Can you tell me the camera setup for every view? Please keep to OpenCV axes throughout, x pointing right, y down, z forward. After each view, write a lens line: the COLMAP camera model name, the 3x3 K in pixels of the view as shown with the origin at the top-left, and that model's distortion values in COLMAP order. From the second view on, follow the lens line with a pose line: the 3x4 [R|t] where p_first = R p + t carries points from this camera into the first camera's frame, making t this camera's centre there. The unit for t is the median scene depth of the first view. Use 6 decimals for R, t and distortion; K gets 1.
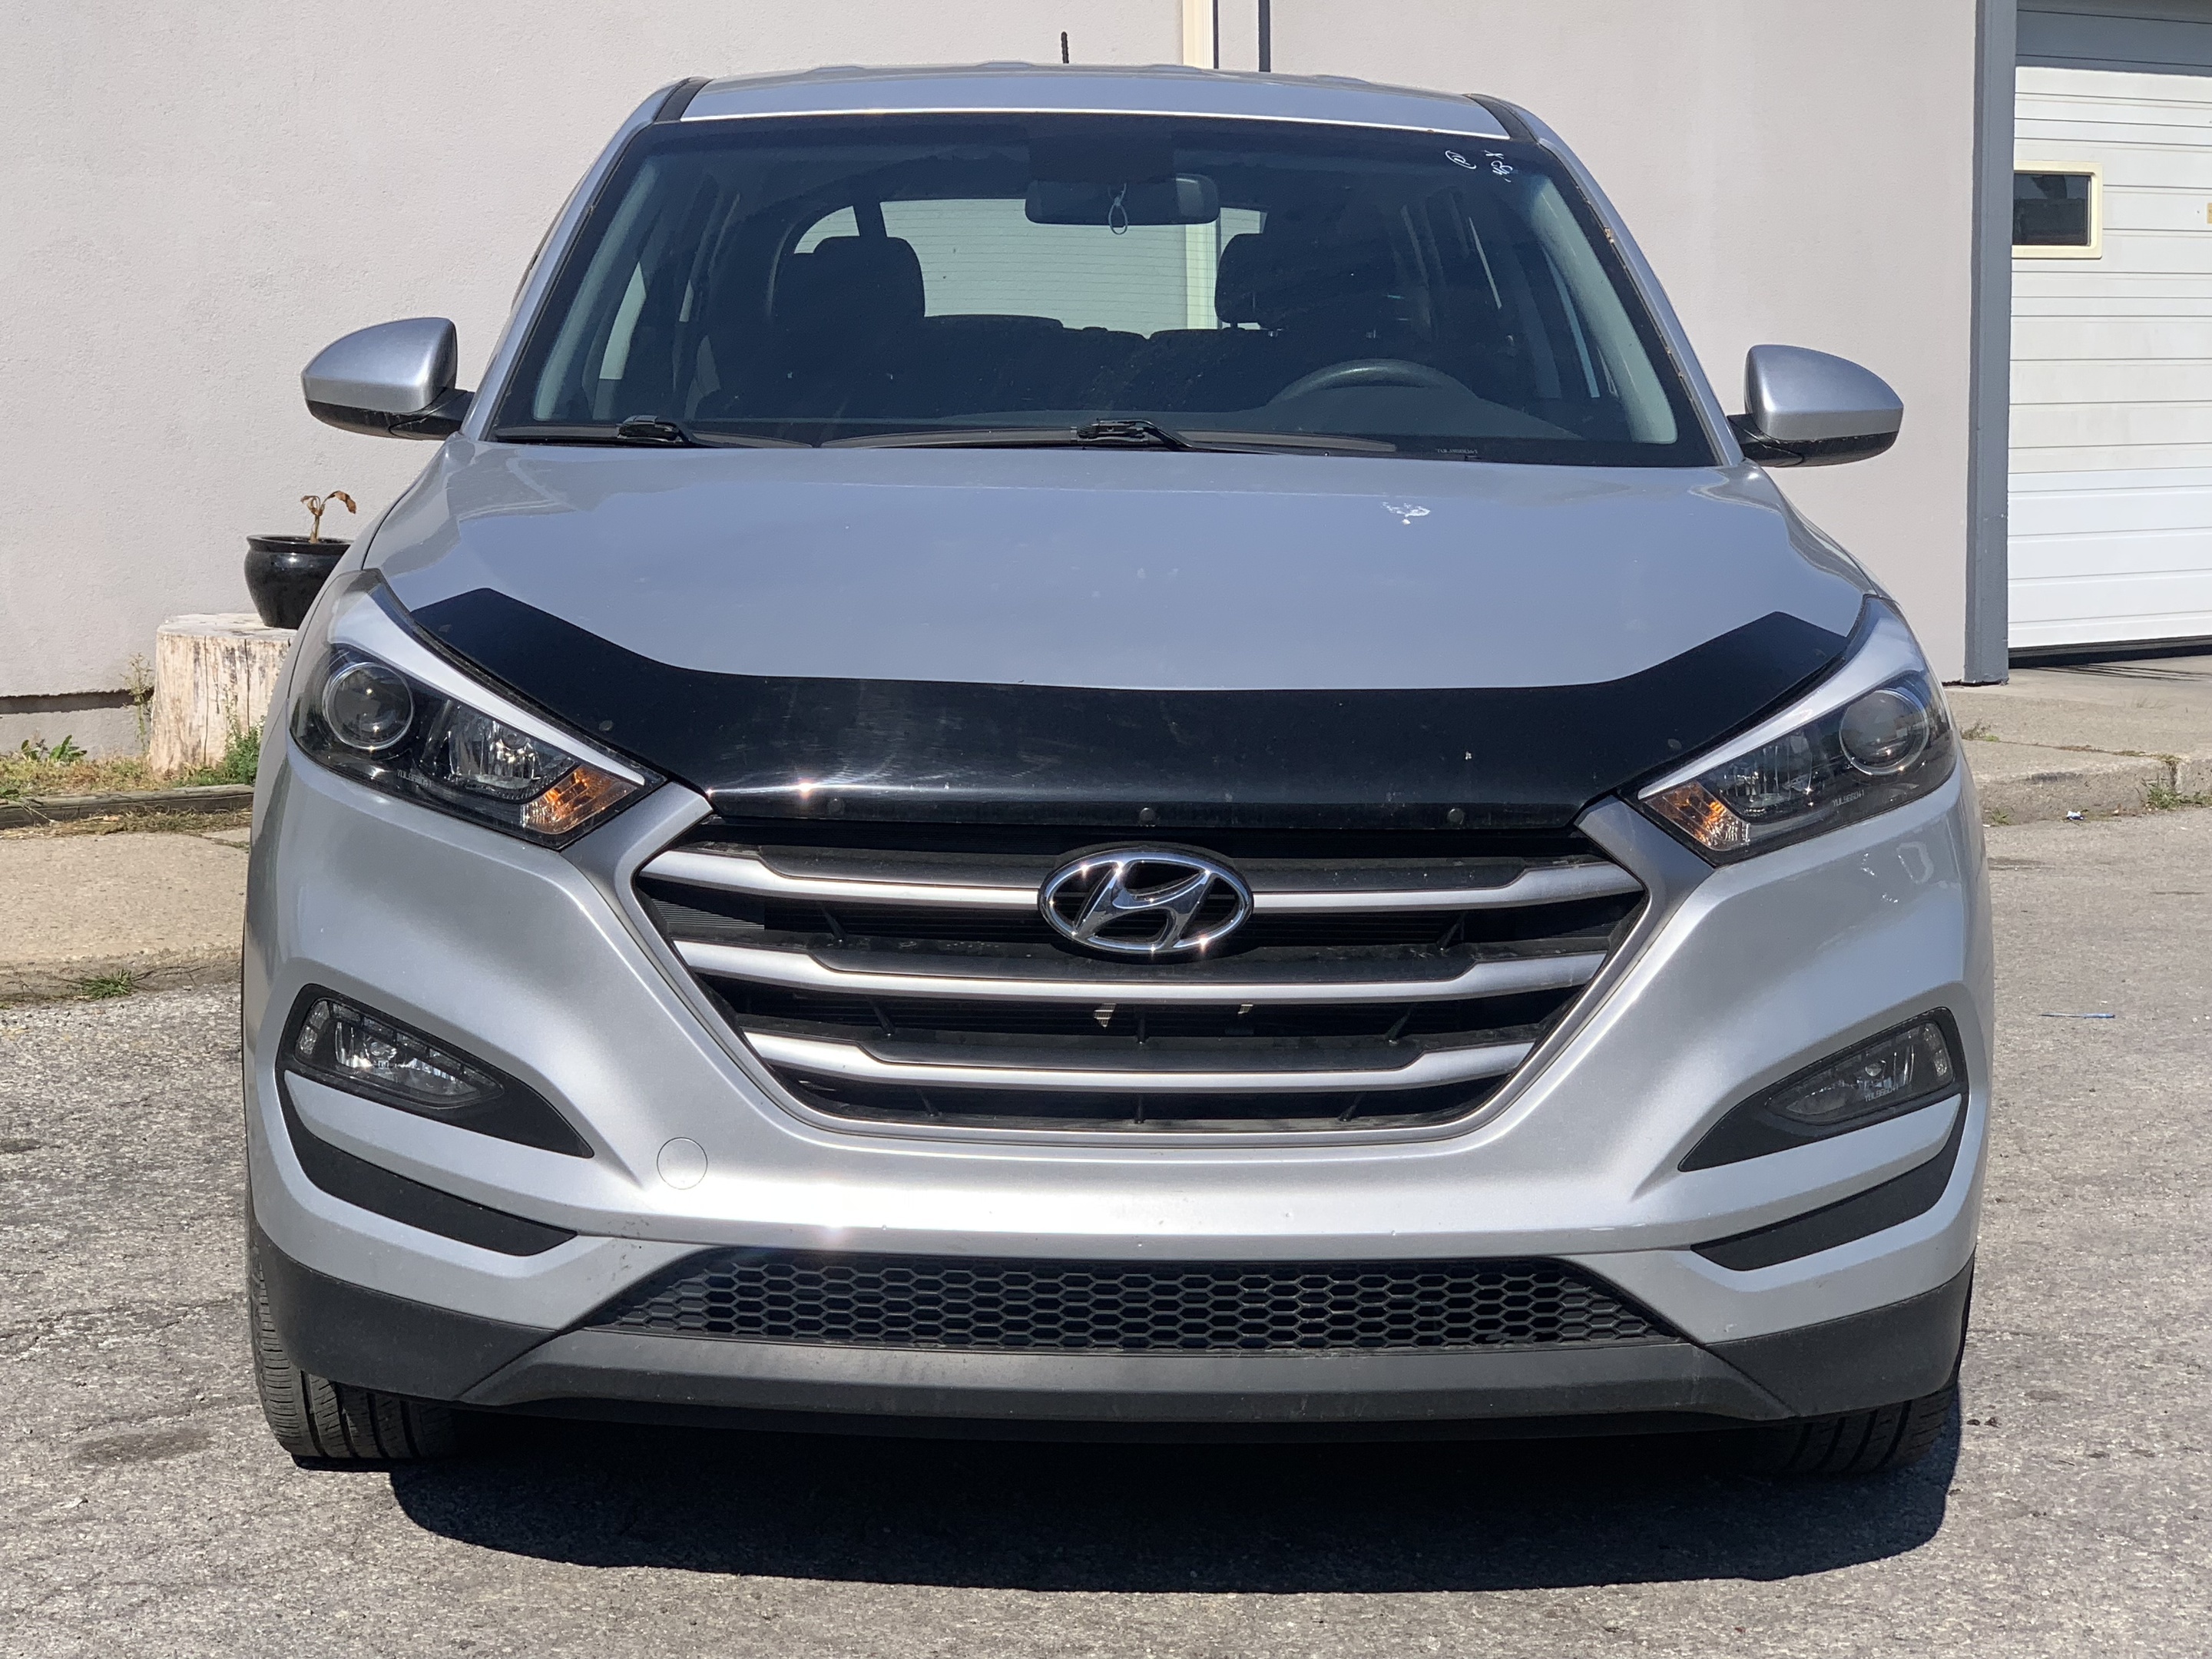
lens RADIAL K [[4112.5, 0, 1106.0], [0, 4112.5, 829.5], [0, 0, 1]] dist [0.056025, -0.029386]
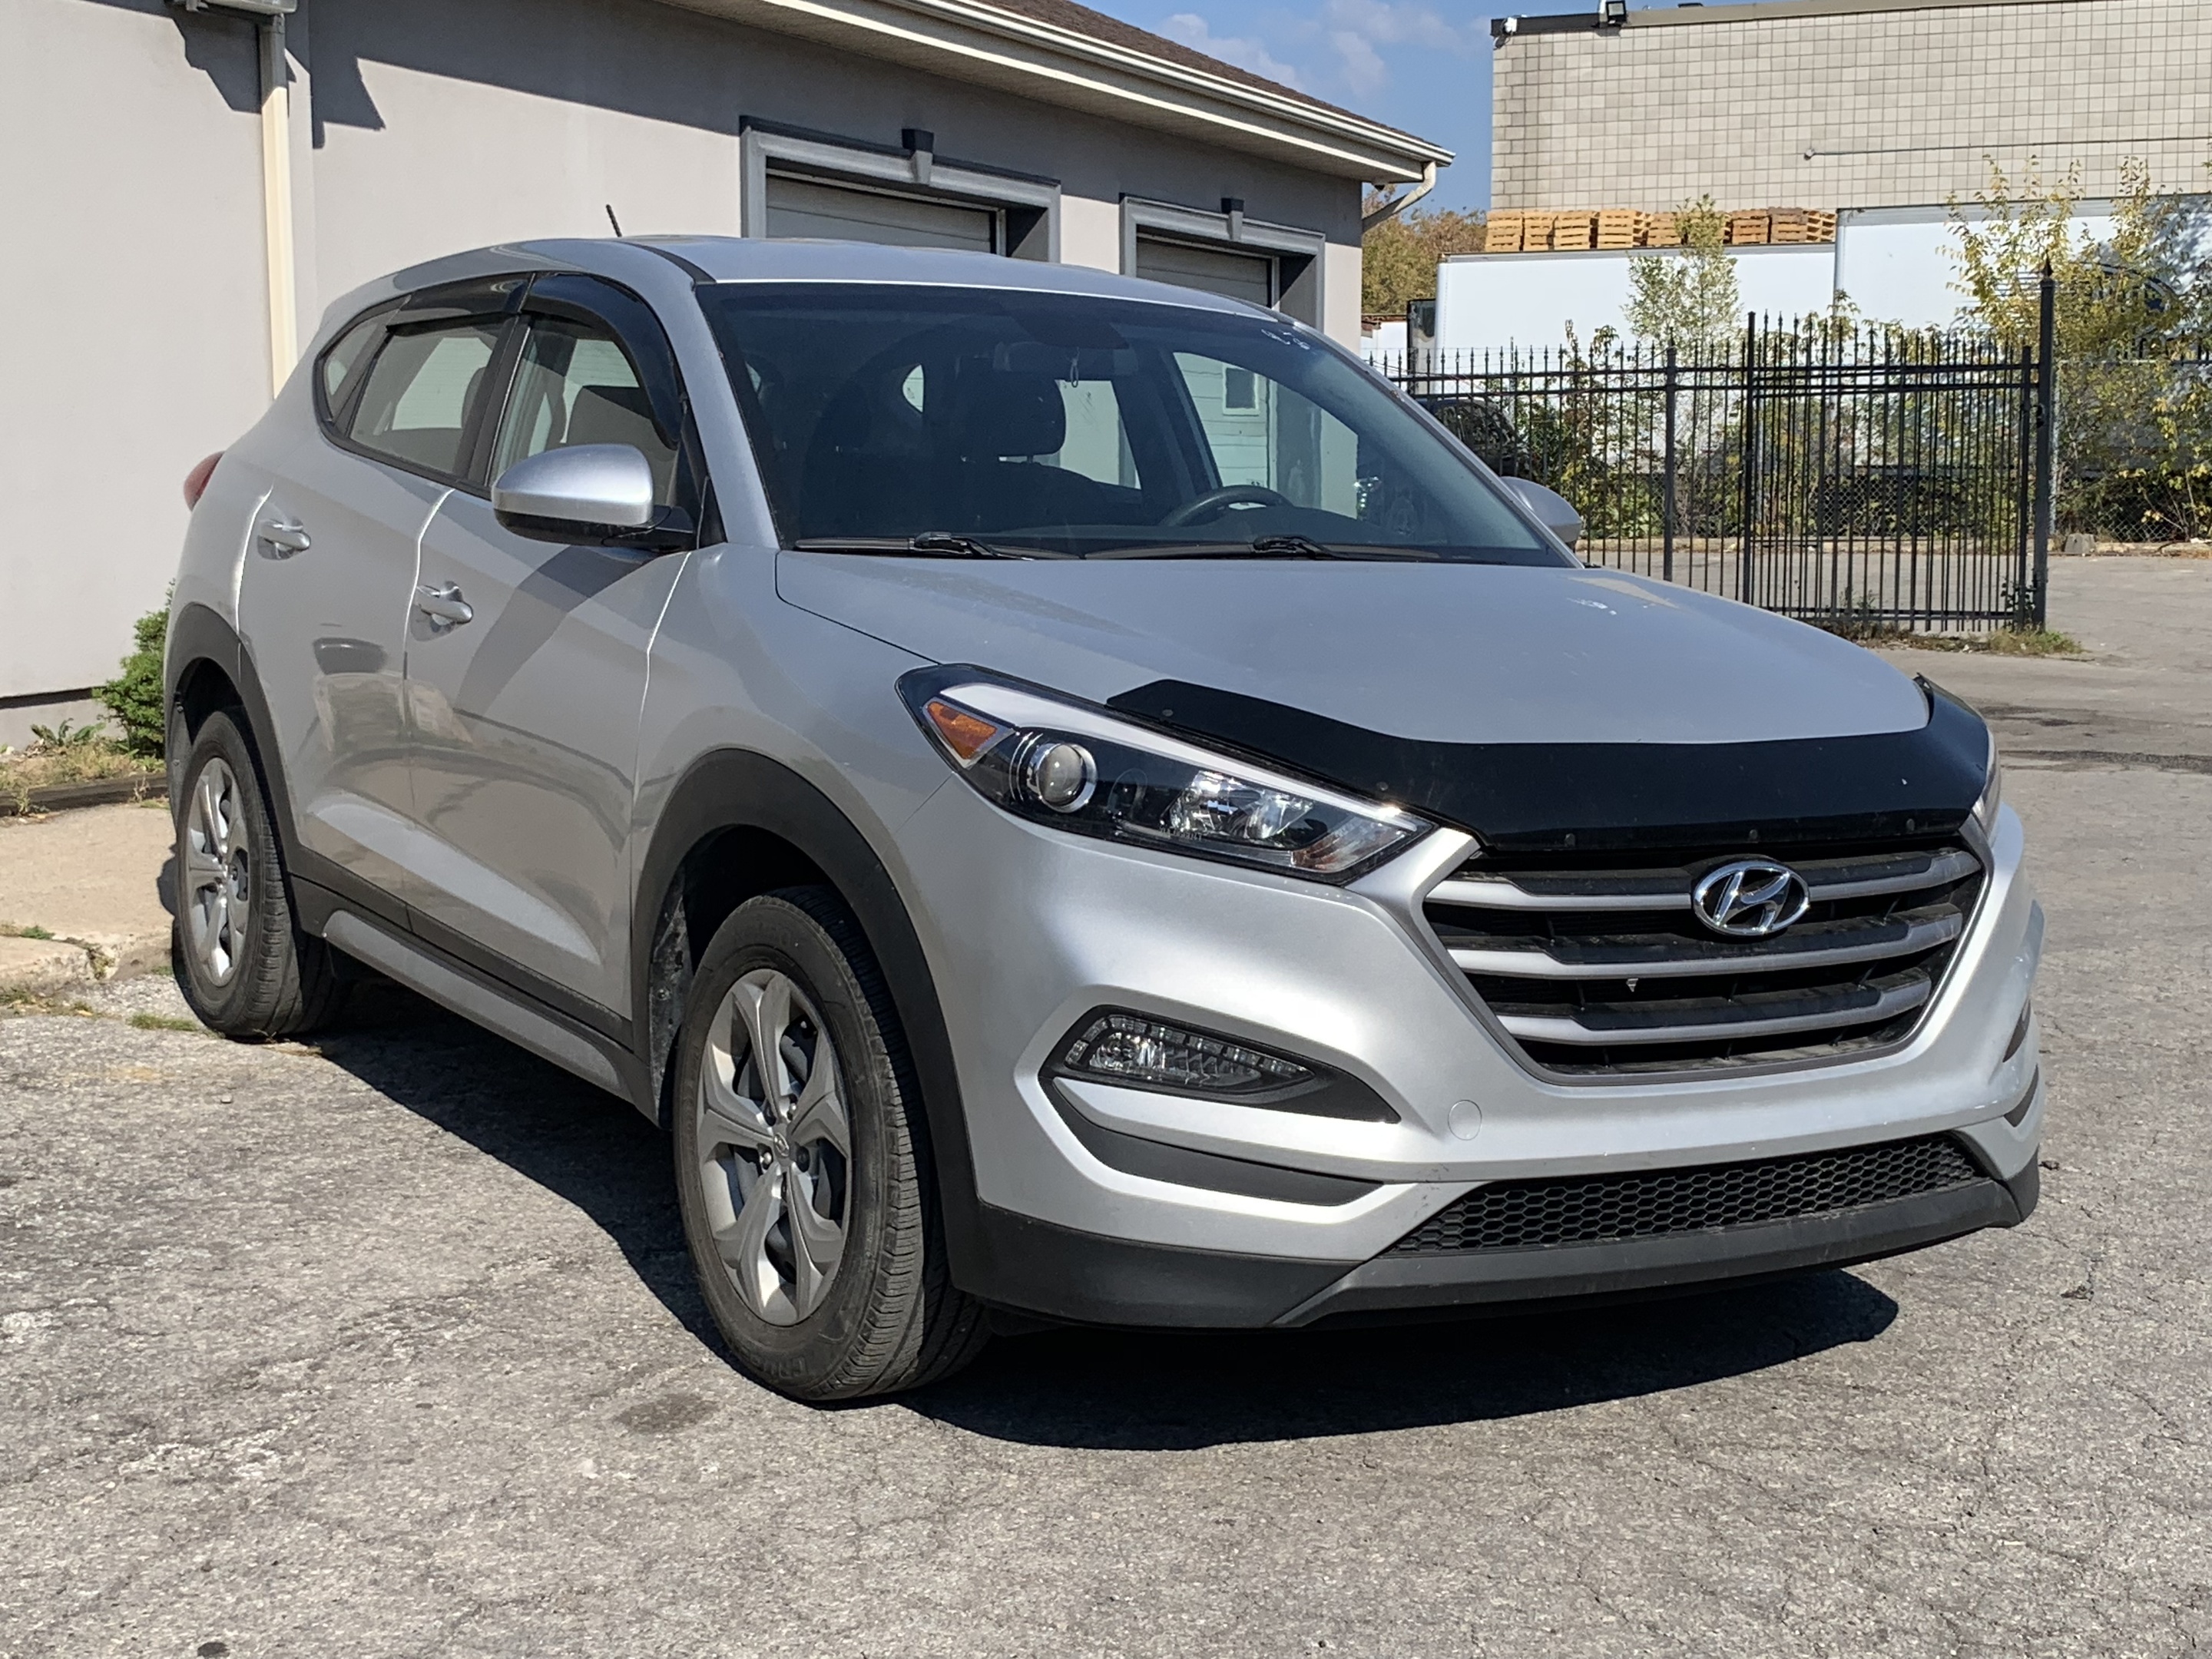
lens RADIAL K [[3040.1, 0, 1106.0], [0, 3040.1, 829.5], [0, 0, 1]] dist [0.131234, -0.051409]
pose [[0.860498, -0.047685, 0.507216, -0.673161], [0.042674, 0.998857, 0.021510, -0.035208], [-0.507663, 0.003136, 0.861550, 0.228135]]
